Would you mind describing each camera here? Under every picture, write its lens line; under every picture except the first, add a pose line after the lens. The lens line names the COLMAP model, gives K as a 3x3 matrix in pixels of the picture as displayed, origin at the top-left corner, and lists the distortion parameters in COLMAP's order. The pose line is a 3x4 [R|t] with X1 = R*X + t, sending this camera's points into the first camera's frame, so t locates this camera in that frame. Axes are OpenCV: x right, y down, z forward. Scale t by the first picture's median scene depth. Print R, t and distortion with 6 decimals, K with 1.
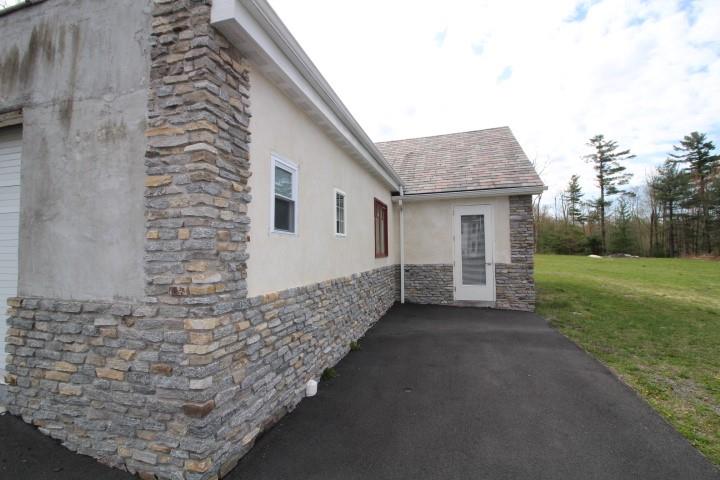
lens RADIAL K [[320.6, 0, 360.1], [0, 320.6, 232.4], [0, 0, 1]] dist [-0.003049, -0.006704]
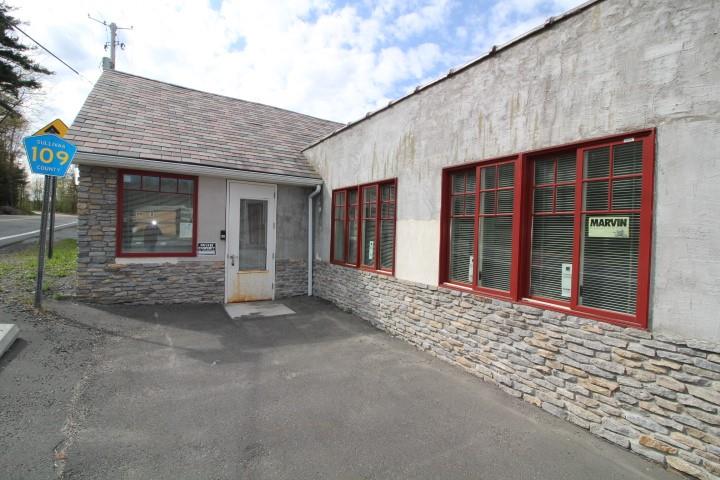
lens RADIAL K [[348.3, 0, 364.5], [0, 348.3, 245.0], [0, 0, 1]] dist [0.002416, -0.002992]
pose [[0.666036, 0.007868, 0.745878, -4.593582], [-0.071707, 0.995989, 0.053525, 0.022127], [-0.742465, -0.089134, 0.663928, 1.636733]]
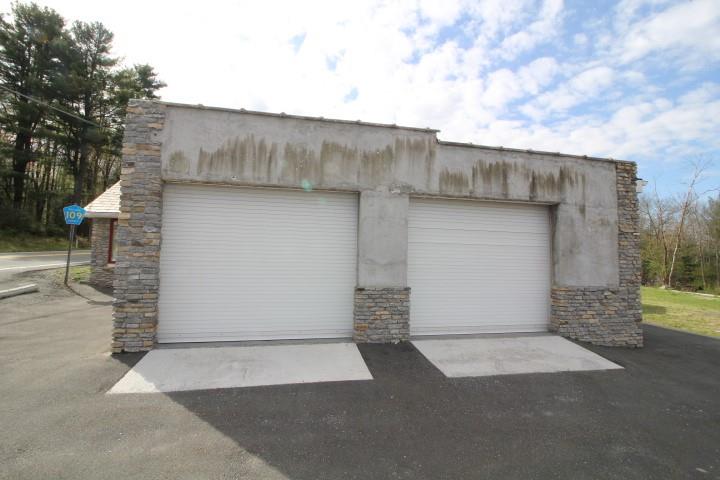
lens RADIAL K [[348.3, 0, 357.3], [0, 348.3, 242.0], [0, 0, 1]] dist [0.002416, -0.002992]
pose [[0.879838, 0.051177, 0.472510, -3.558388], [-0.048831, 0.998658, -0.017237, -0.003679], [-0.472758, -0.007907, 0.881157, -0.523412]]
